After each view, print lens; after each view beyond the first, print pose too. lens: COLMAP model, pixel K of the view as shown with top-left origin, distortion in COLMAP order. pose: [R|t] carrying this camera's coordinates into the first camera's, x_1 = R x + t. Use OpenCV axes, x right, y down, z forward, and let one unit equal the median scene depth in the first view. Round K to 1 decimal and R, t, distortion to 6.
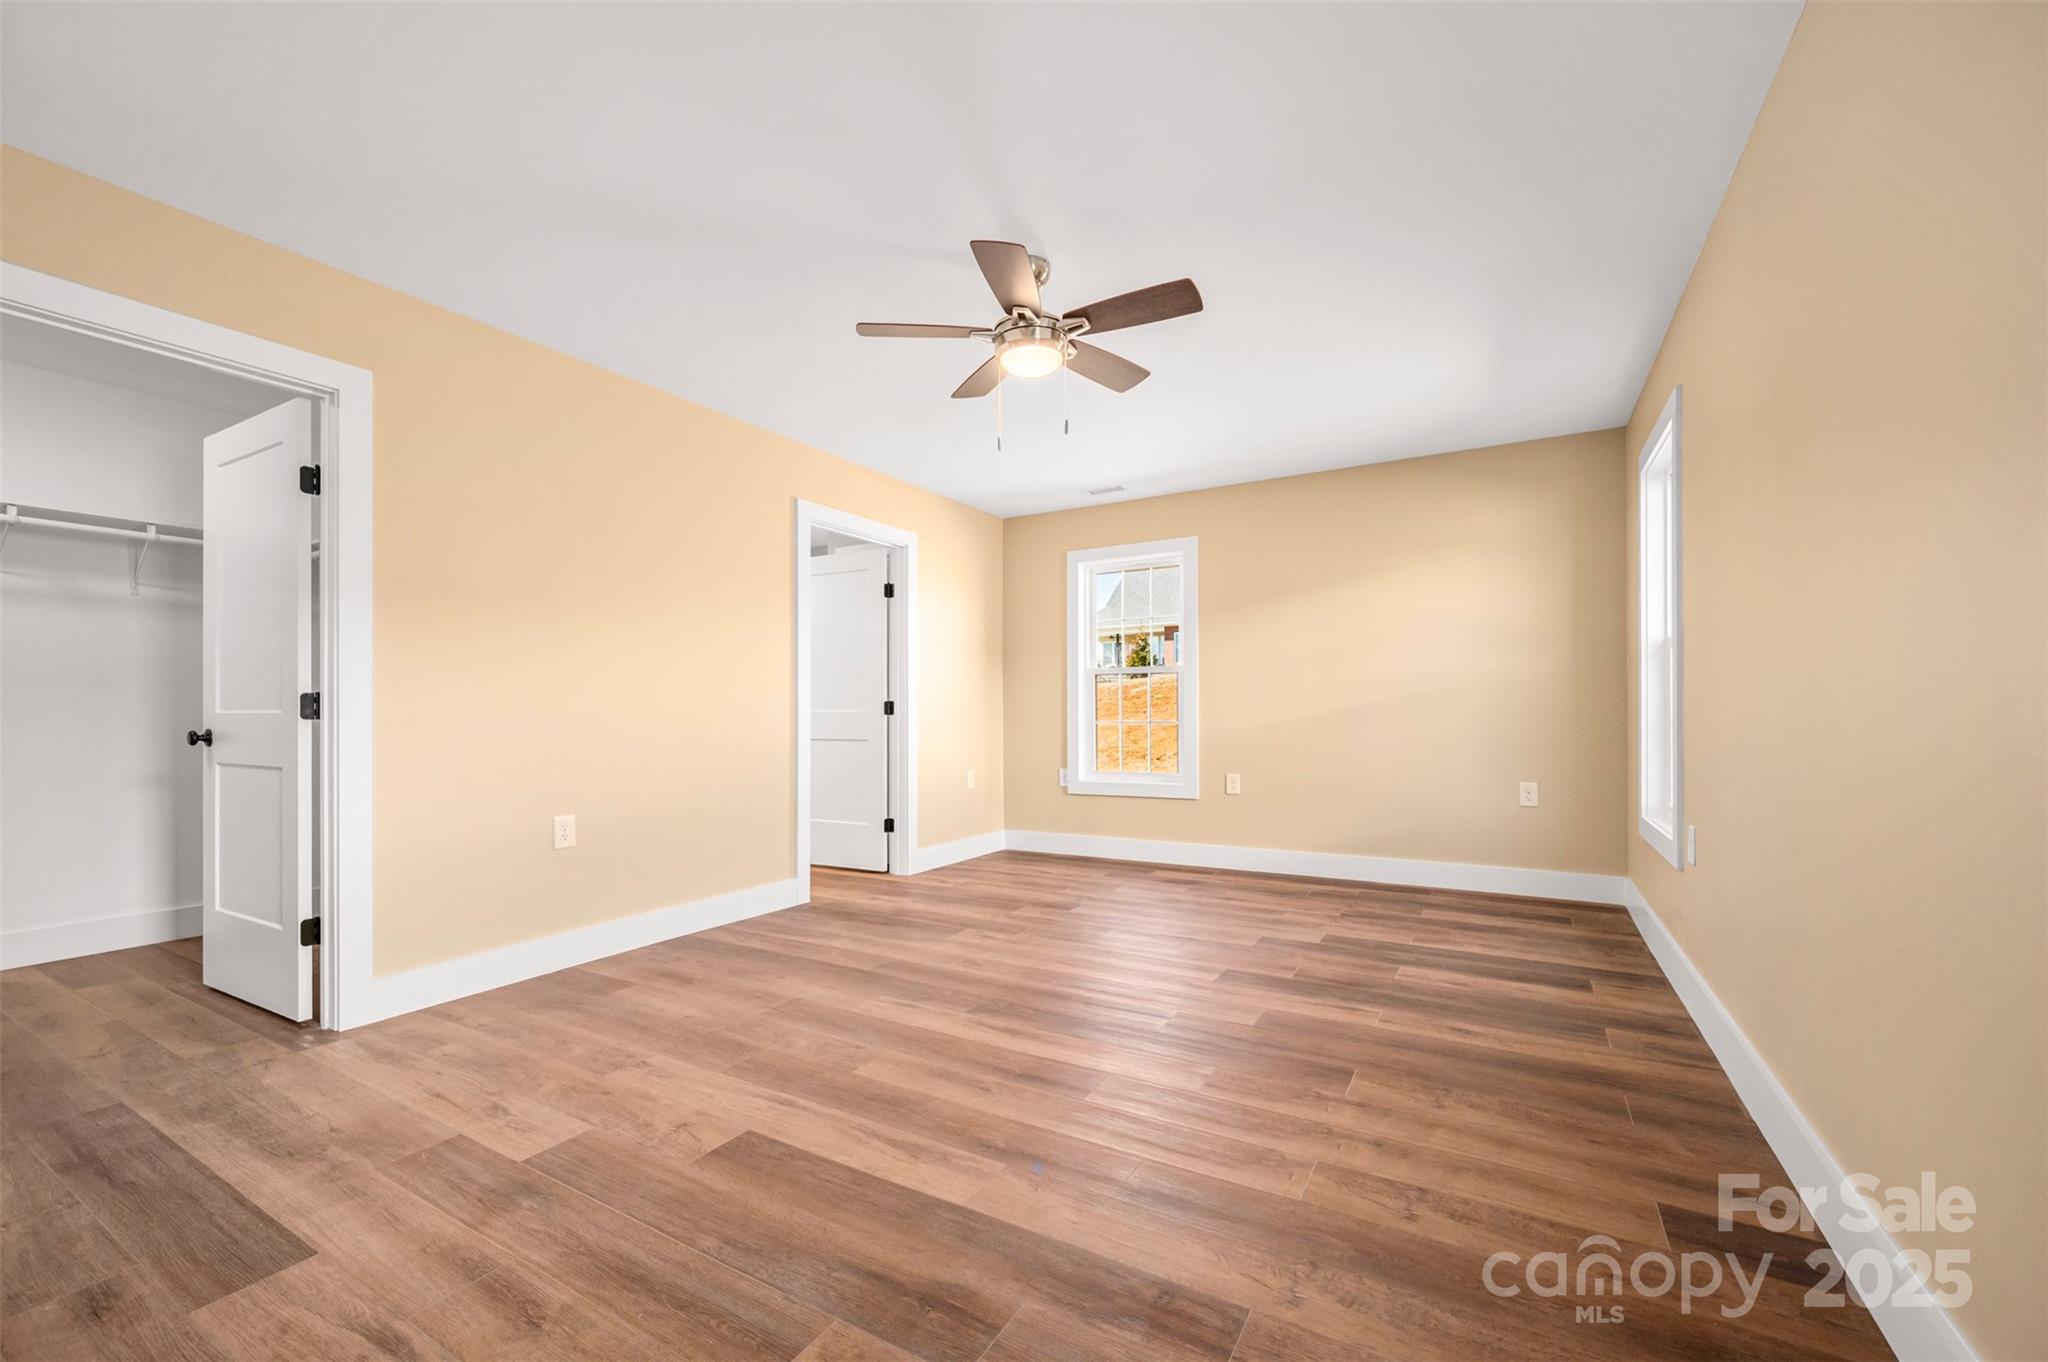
lens RADIAL K [[828.1, 0, 1025.0], [0, 828.1, 712.2], [0, 0, 1]] dist [-0.000223, 0.000007]
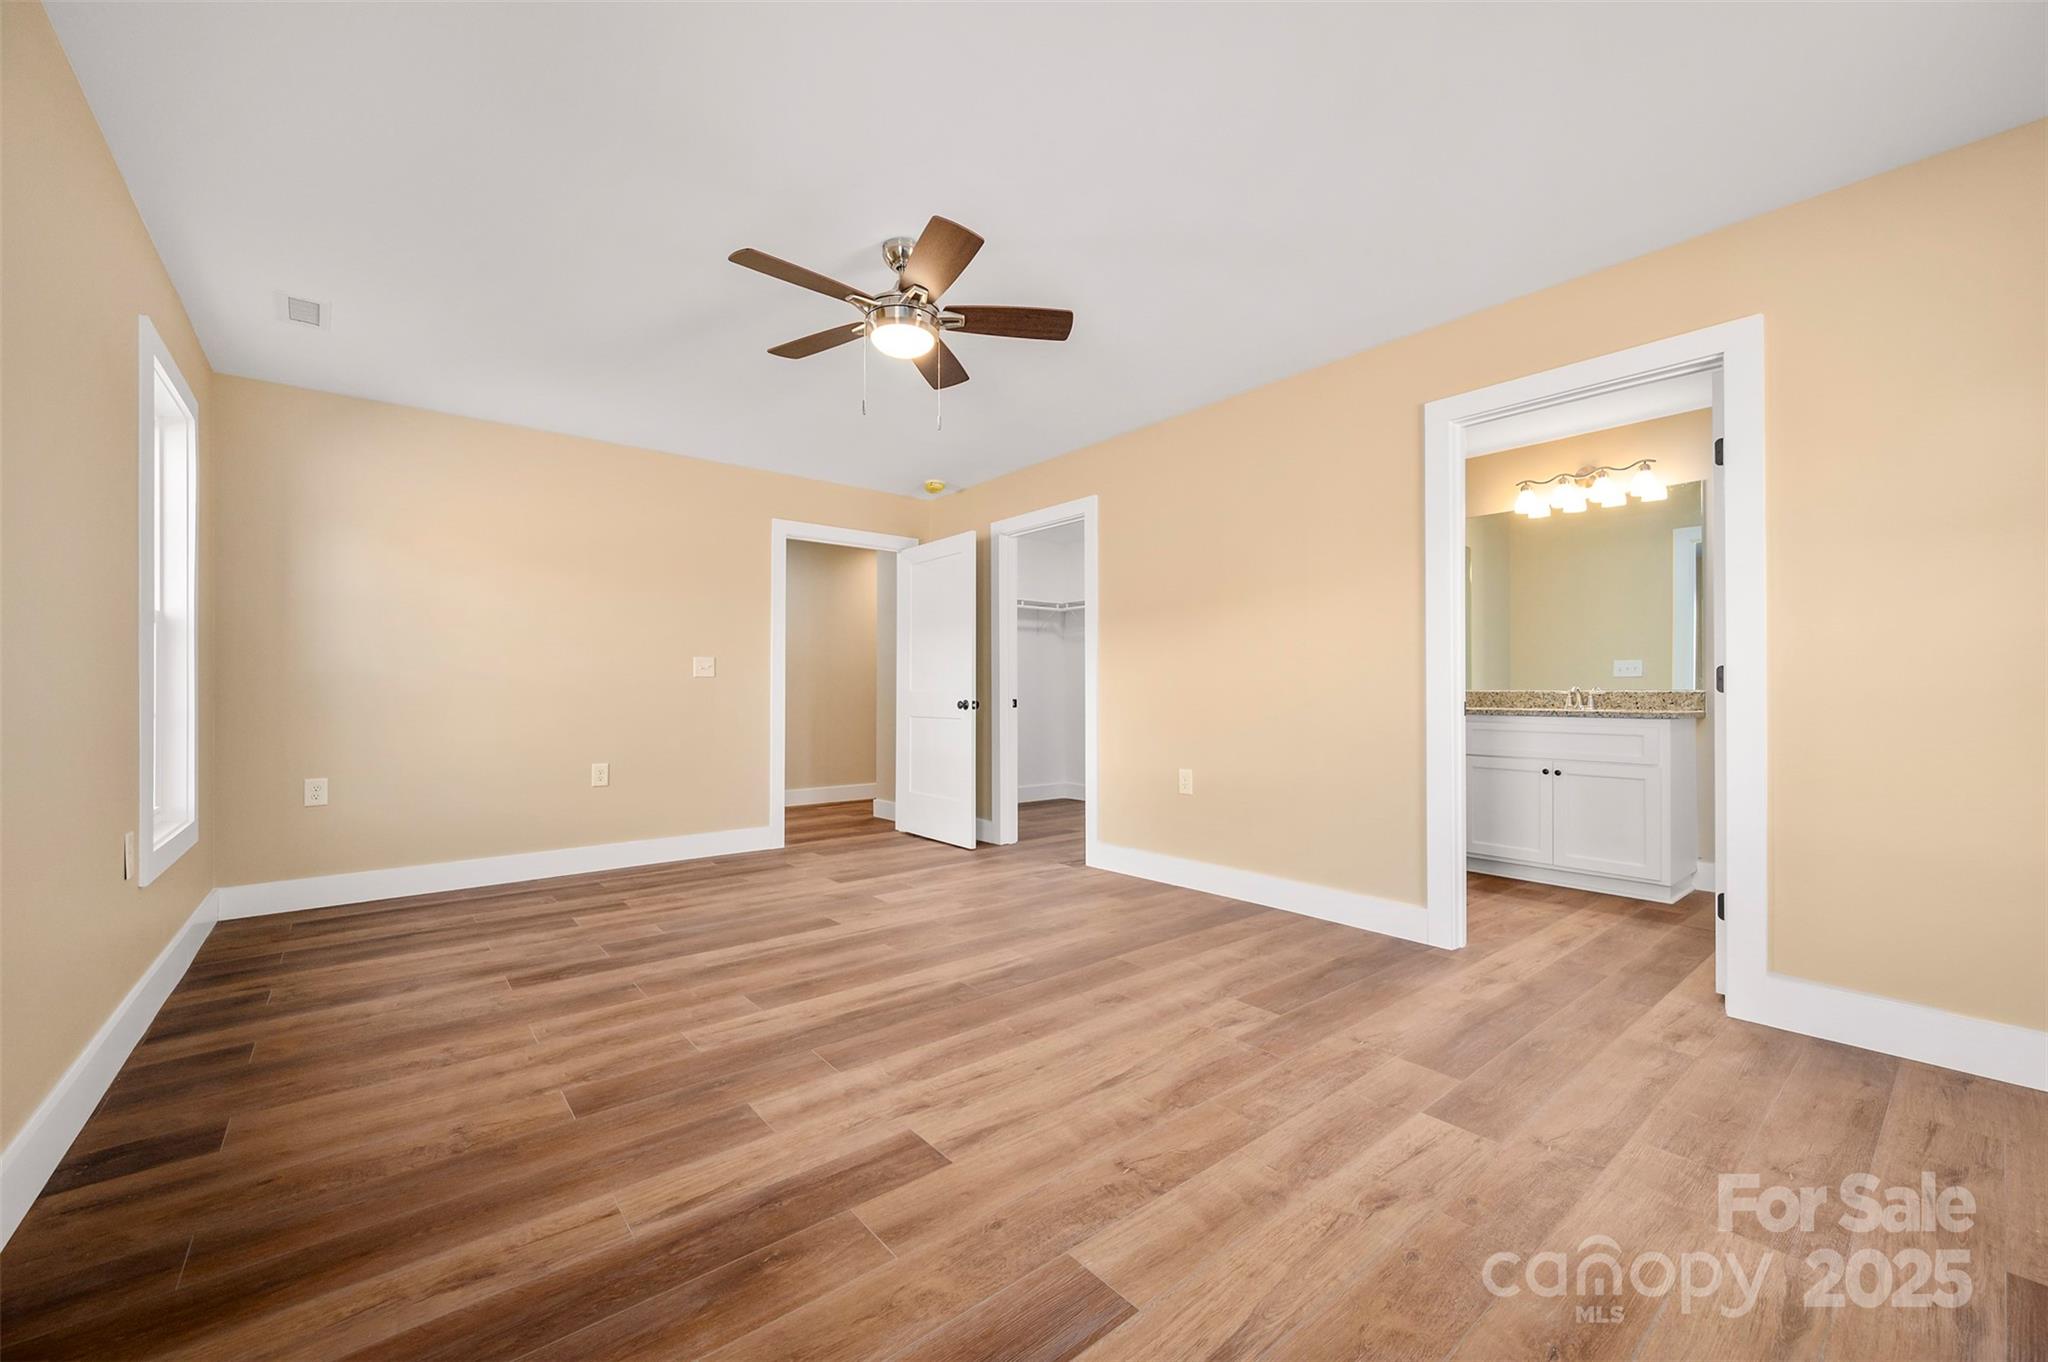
lens RADIAL K [[801.7, 0, 1027.9], [0, 801.7, 692.8], [0, 0, 1]] dist [-0.001132, 0.000054]
pose [[-0.341094, 0.006458, -0.940007, 0.897825], [0.006853, 0.999967, 0.004384, -0.002730], [0.940004, -0.004946, -0.341127, 1.527665]]
